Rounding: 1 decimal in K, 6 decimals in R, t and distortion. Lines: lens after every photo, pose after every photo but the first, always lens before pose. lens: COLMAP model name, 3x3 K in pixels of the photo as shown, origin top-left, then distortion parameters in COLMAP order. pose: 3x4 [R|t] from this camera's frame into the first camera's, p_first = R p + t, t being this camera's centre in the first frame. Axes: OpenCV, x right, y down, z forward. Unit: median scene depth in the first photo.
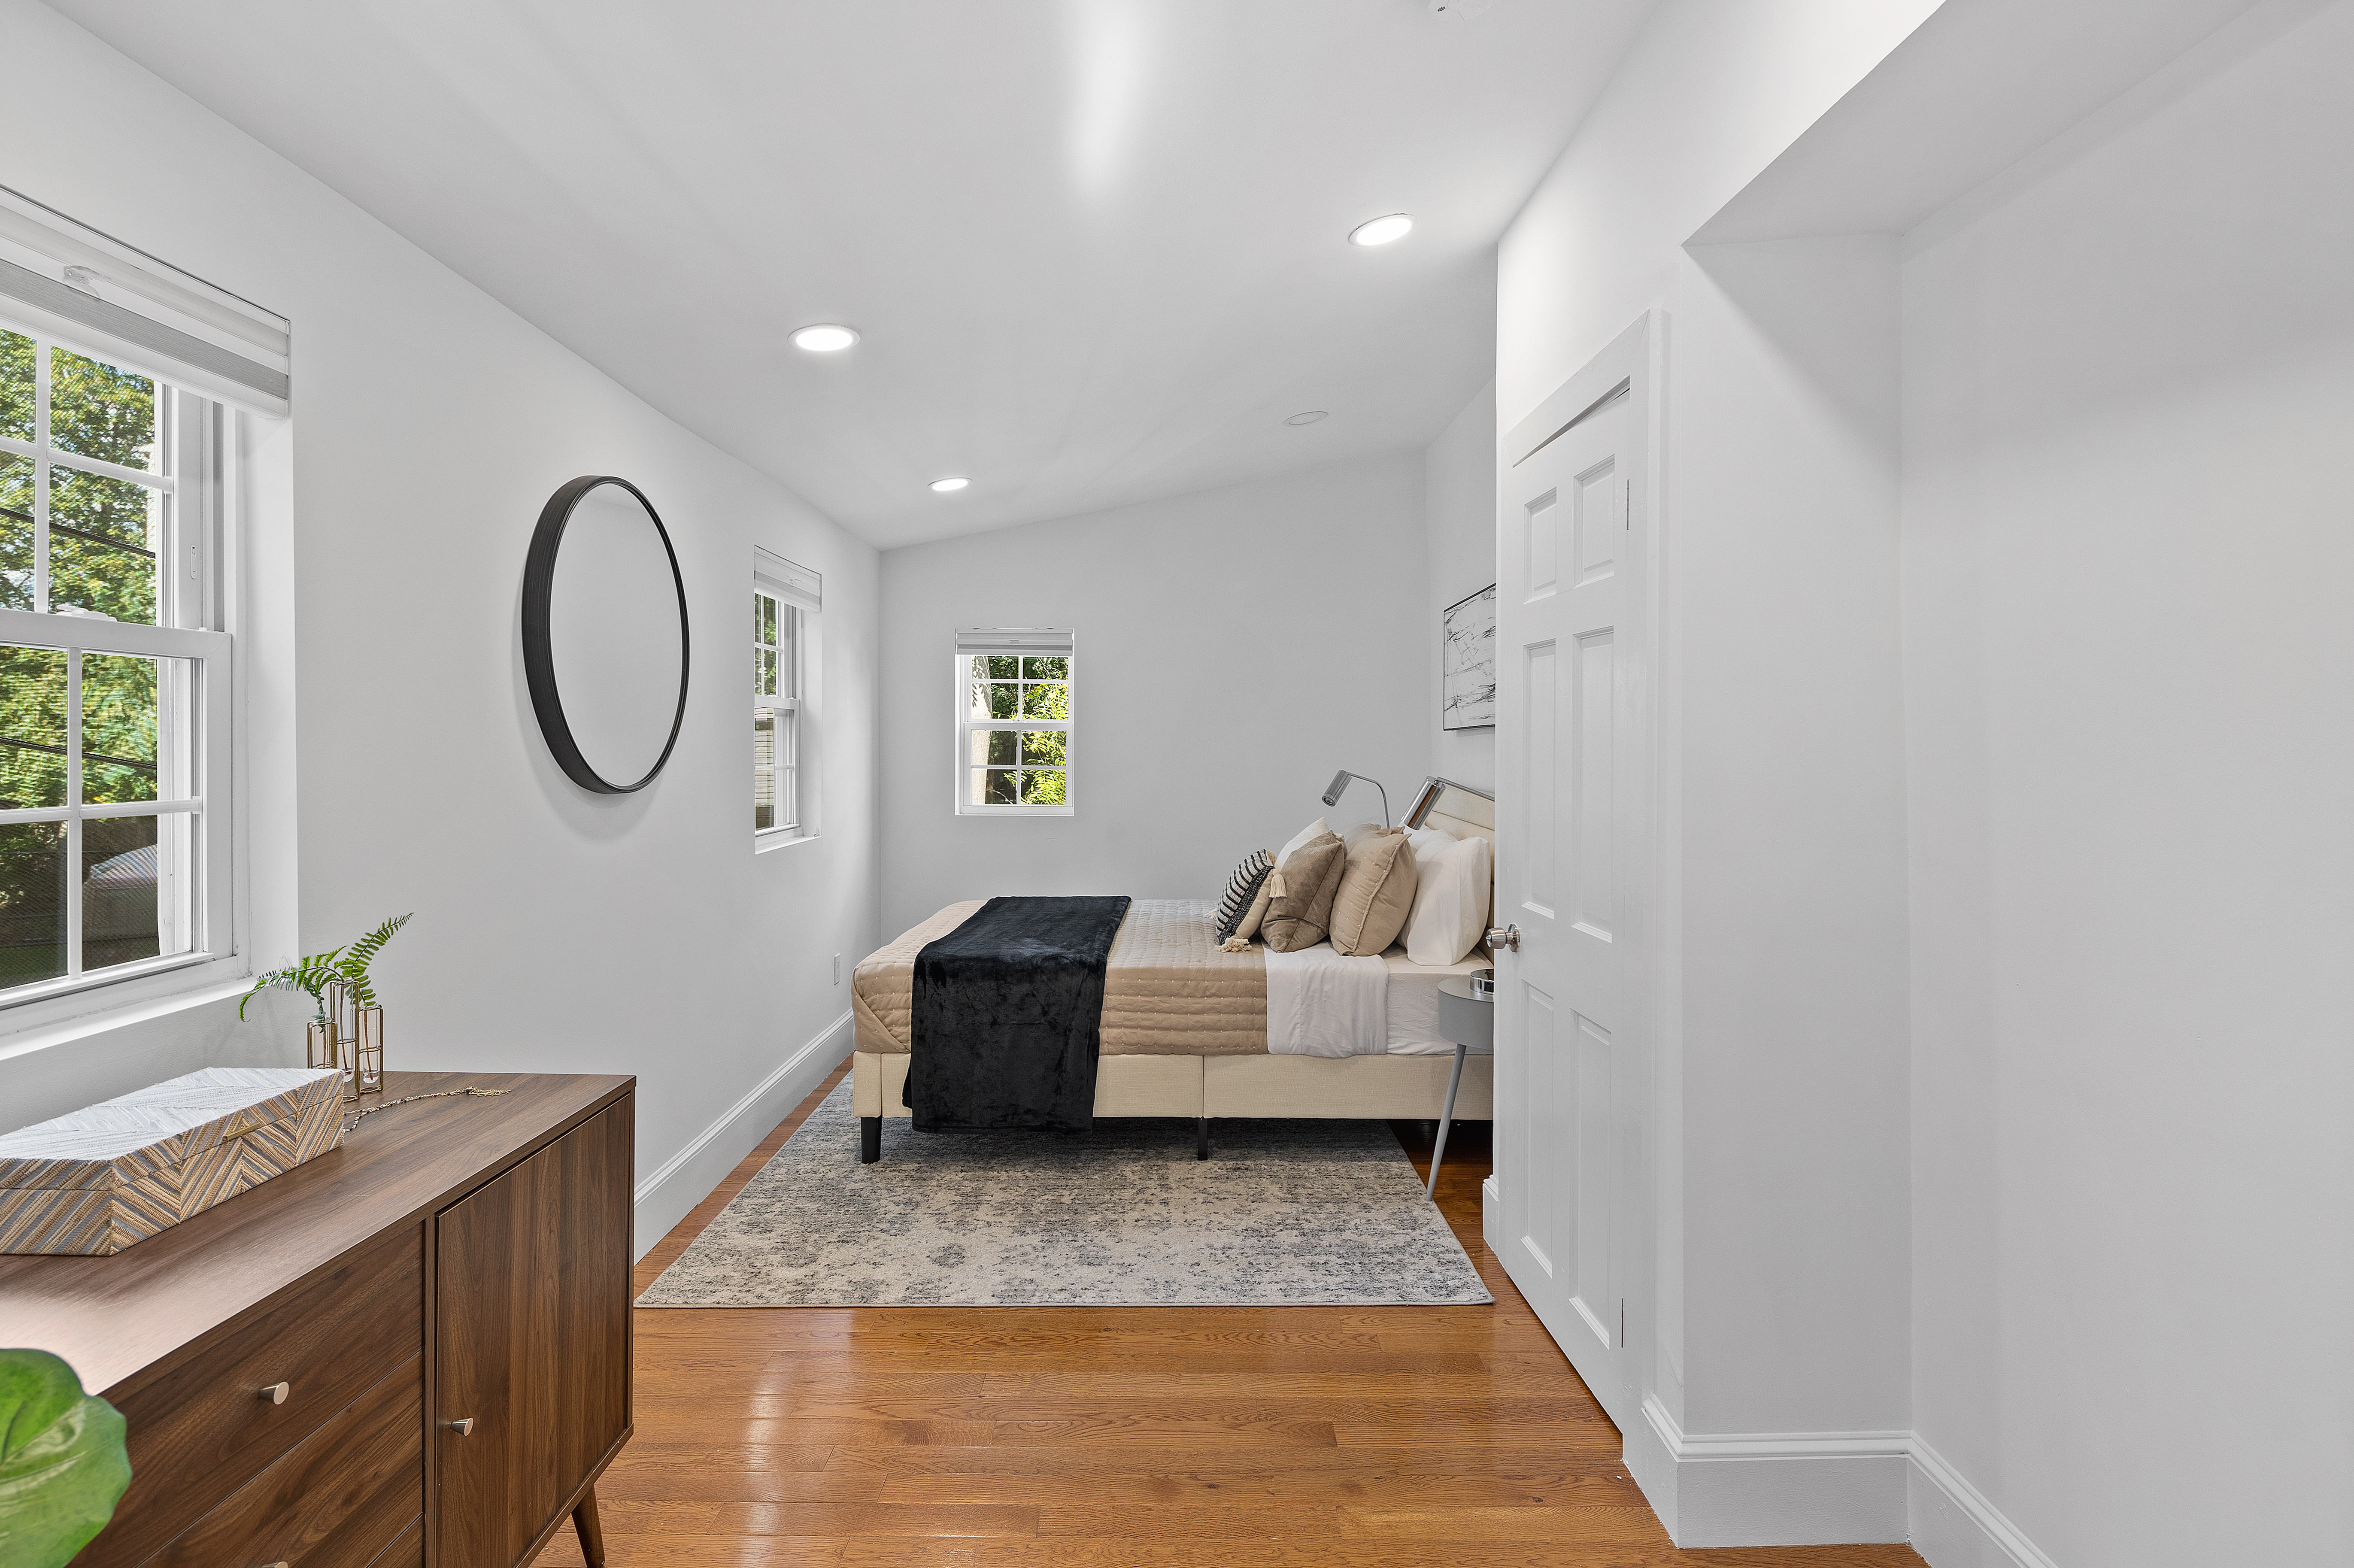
lens RADIAL K [[1183.4, 0, 1167.6], [0, 1183.4, 698.1], [0, 0, 1]] dist [0.000821, -0.002721]
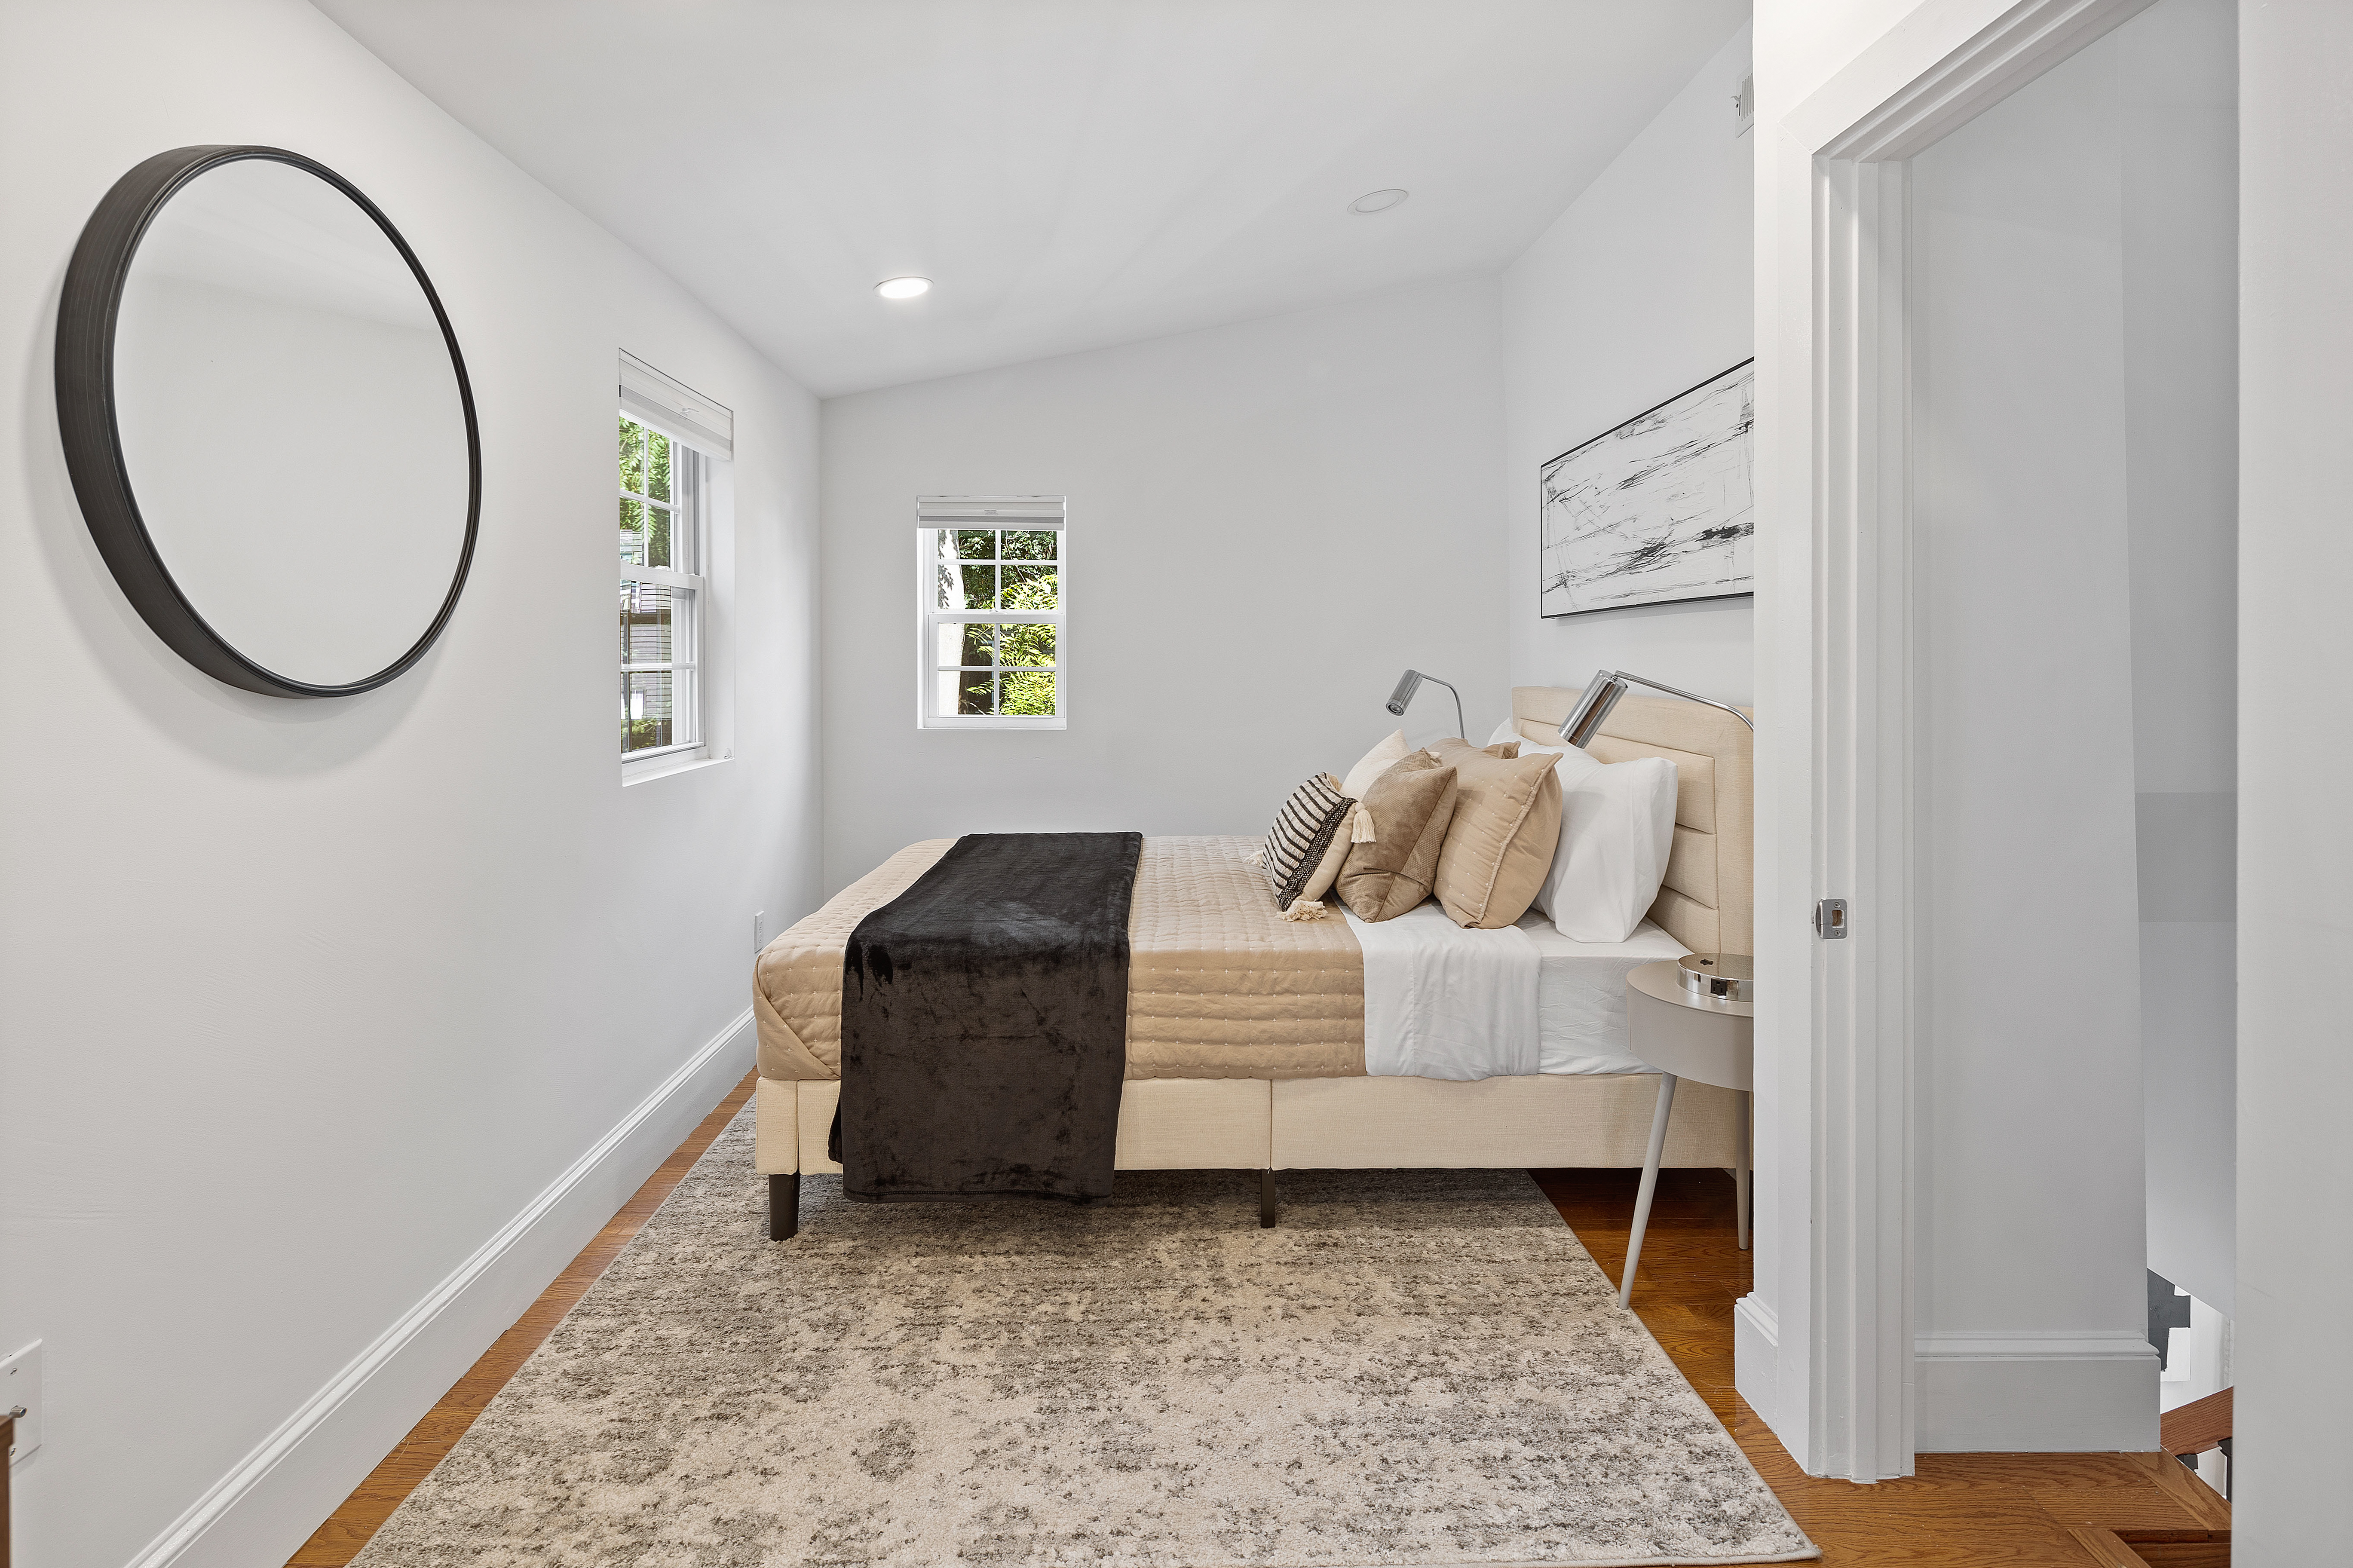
lens RADIAL K [[1149.5, 0, 1178.9], [0, 1149.5, 624.2], [0, 0, 1]] dist [0.000118, -0.001372]
pose [[0.999410, -0.001971, 0.034296, -0.046148], [0.001628, 0.999949, 0.010011, 0.032164], [-0.034314, -0.009949, 0.999362, 0.344118]]
